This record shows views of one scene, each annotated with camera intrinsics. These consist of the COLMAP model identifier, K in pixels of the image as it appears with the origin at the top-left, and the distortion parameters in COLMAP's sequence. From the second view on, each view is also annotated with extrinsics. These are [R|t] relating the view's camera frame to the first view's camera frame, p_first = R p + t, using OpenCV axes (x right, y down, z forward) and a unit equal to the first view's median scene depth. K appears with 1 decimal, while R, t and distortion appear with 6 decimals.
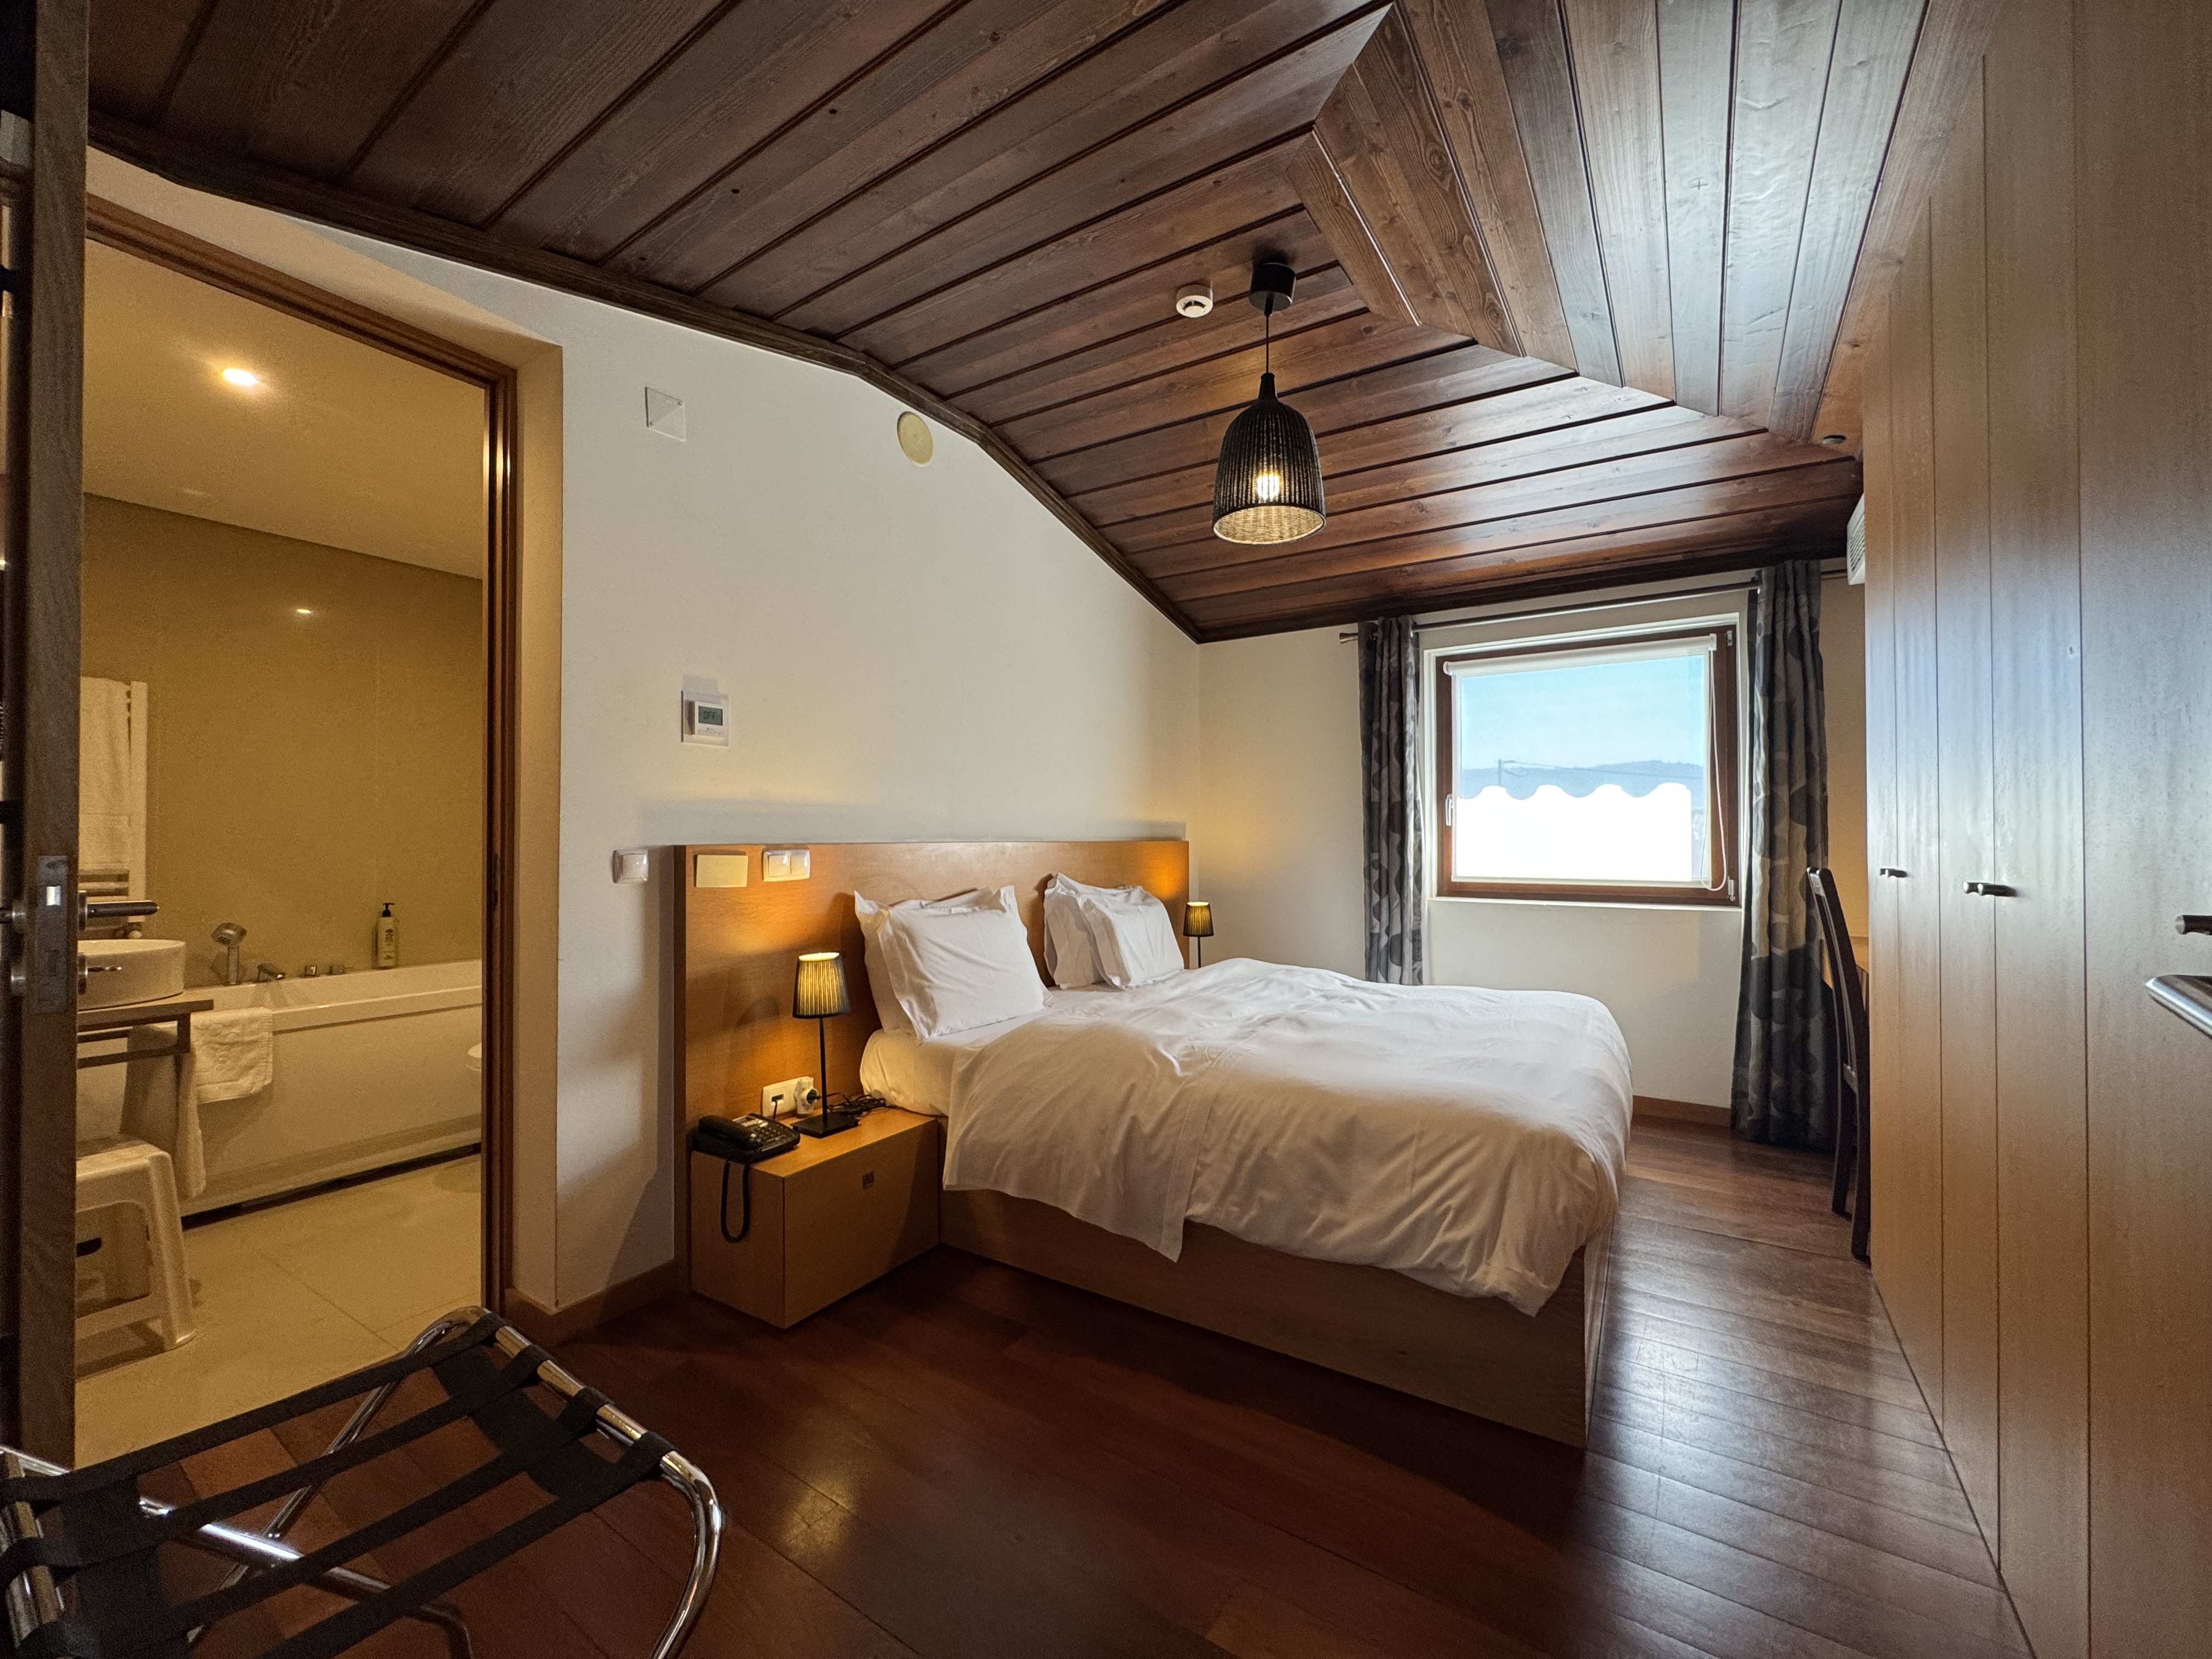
lens RADIAL K [[886.4, 0, 1106.0], [0, 886.4, 829.5], [0, 0, 1]] dist [-0.003566, 0.000468]
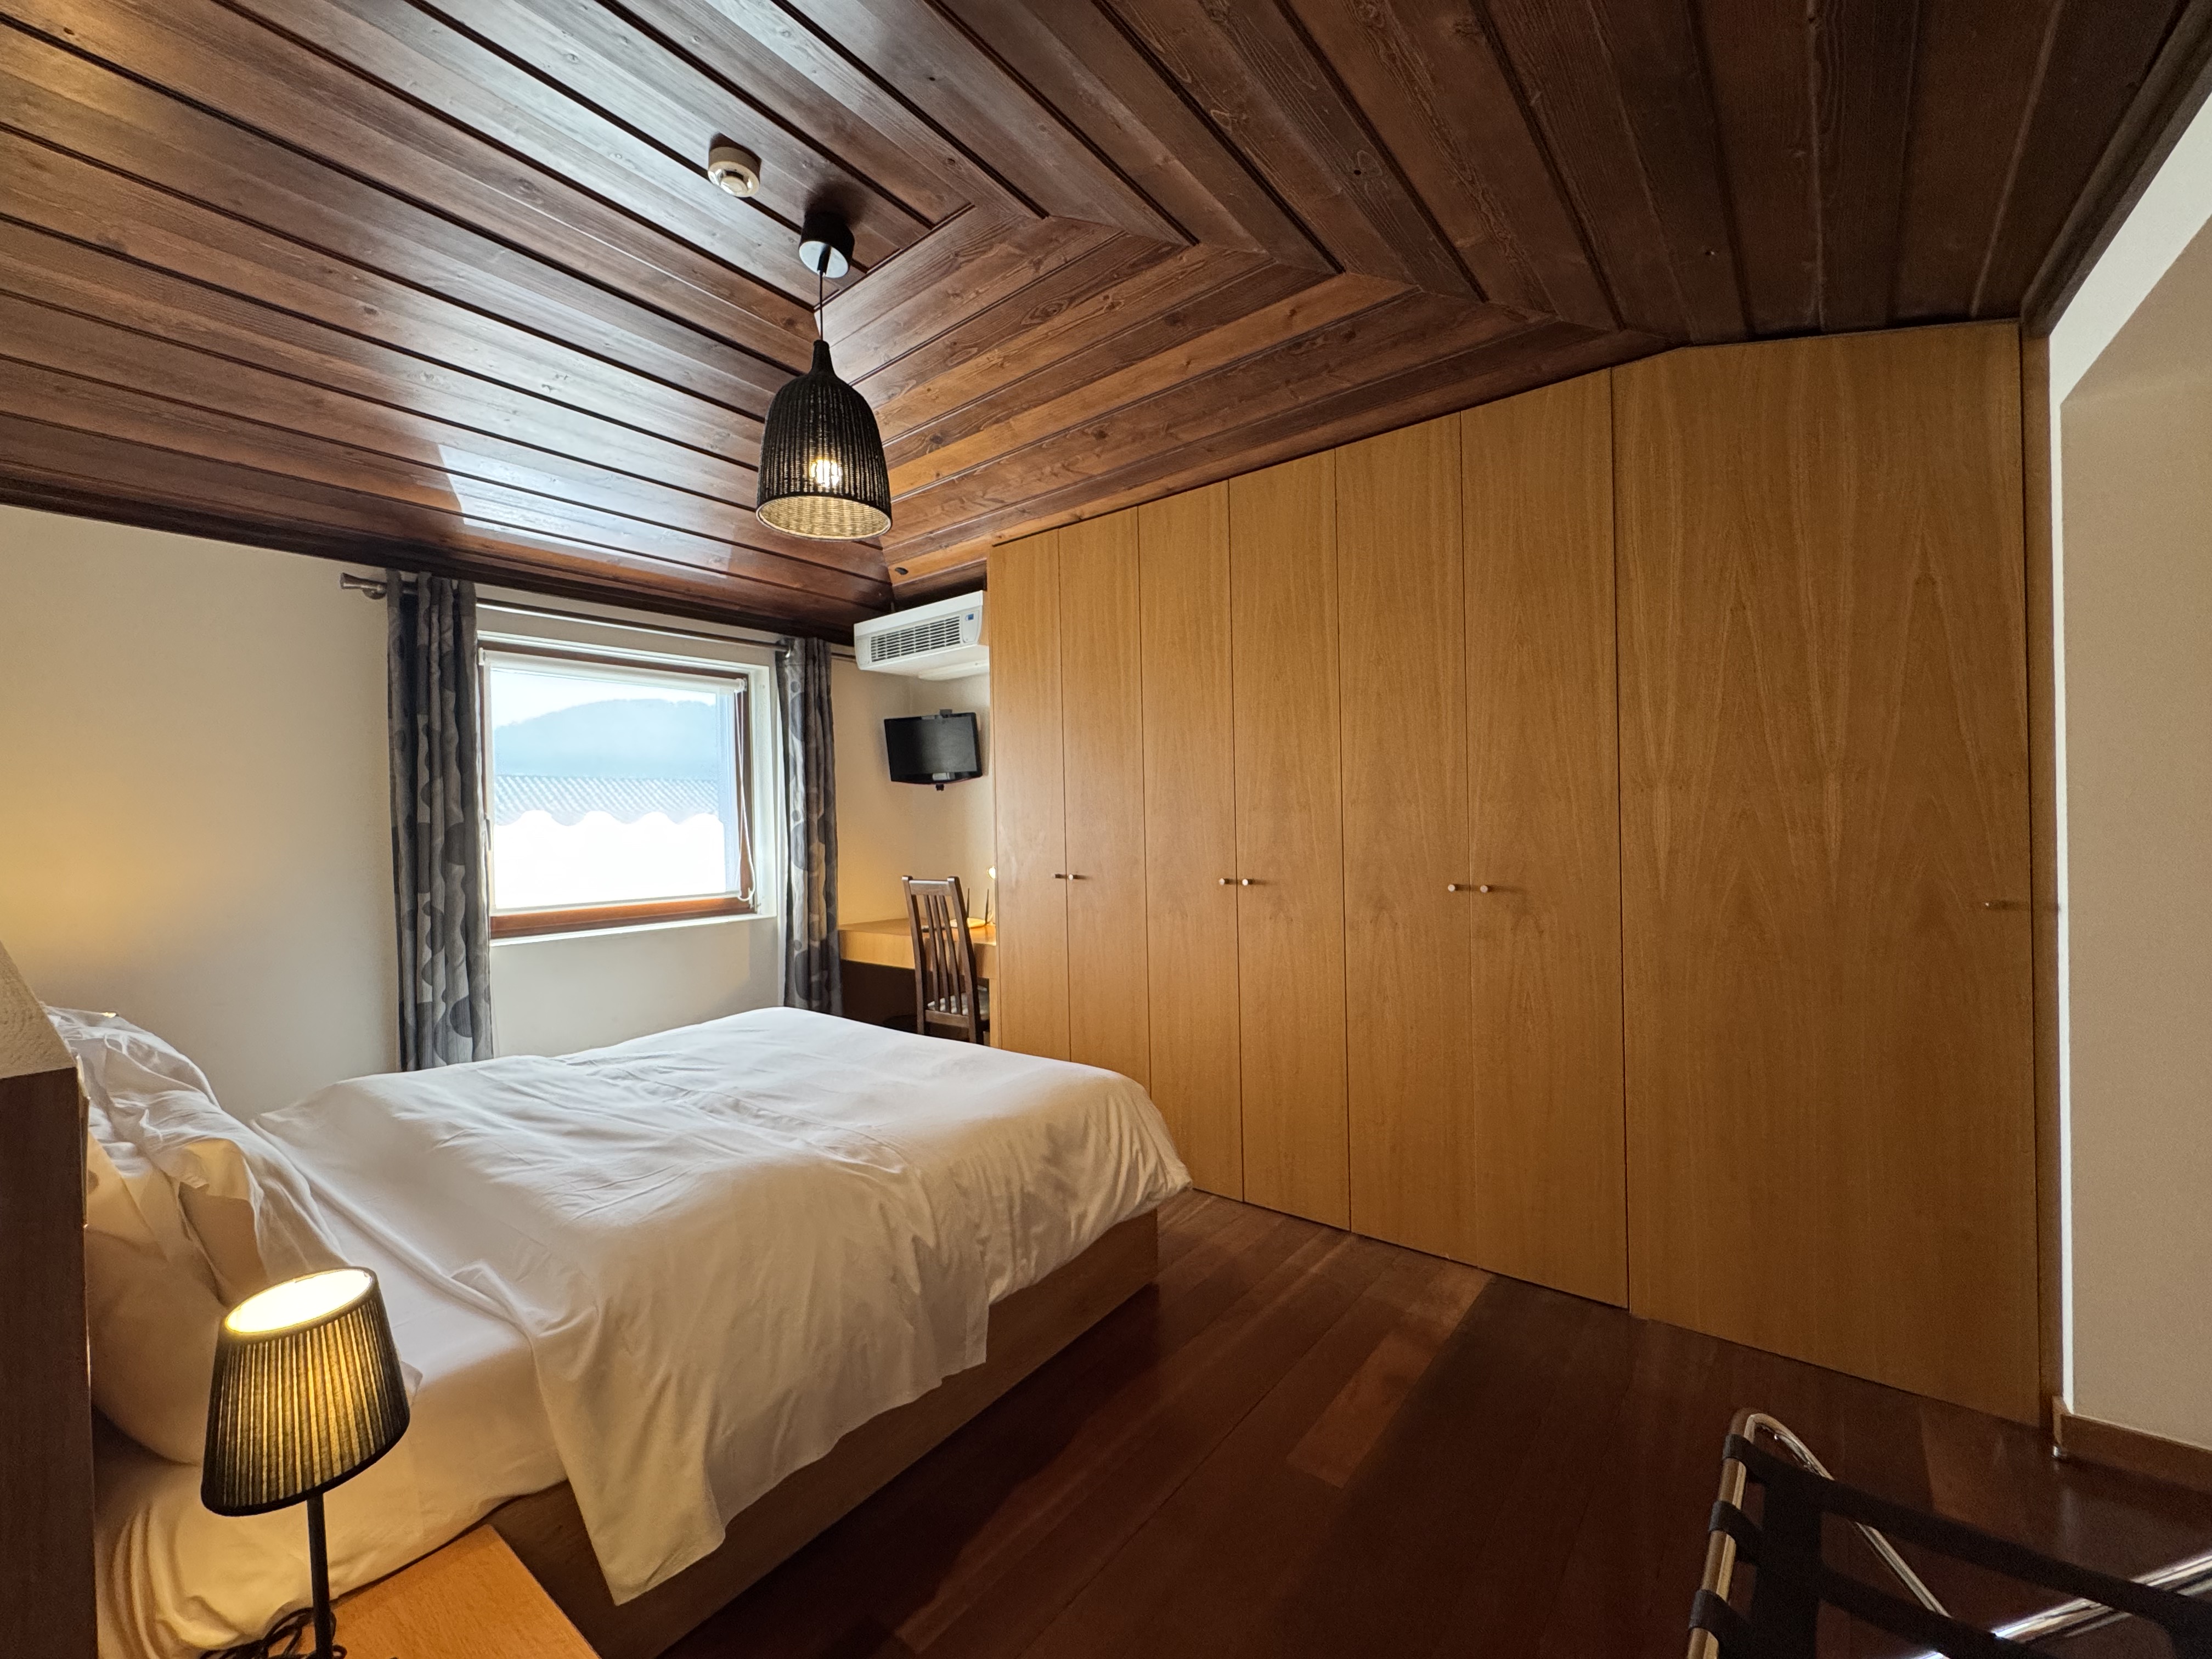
lens RADIAL K [[886.4, 0, 1106.0], [0, 886.4, 829.5], [0, 0, 1]] dist [-0.003566, 0.000468]
pose [[0.086346, -0.008487, 0.996229, -0.799511], [0.011527, 0.999905, 0.007519, -0.053597], [-0.996198, 0.010835, 0.086436, 0.801096]]
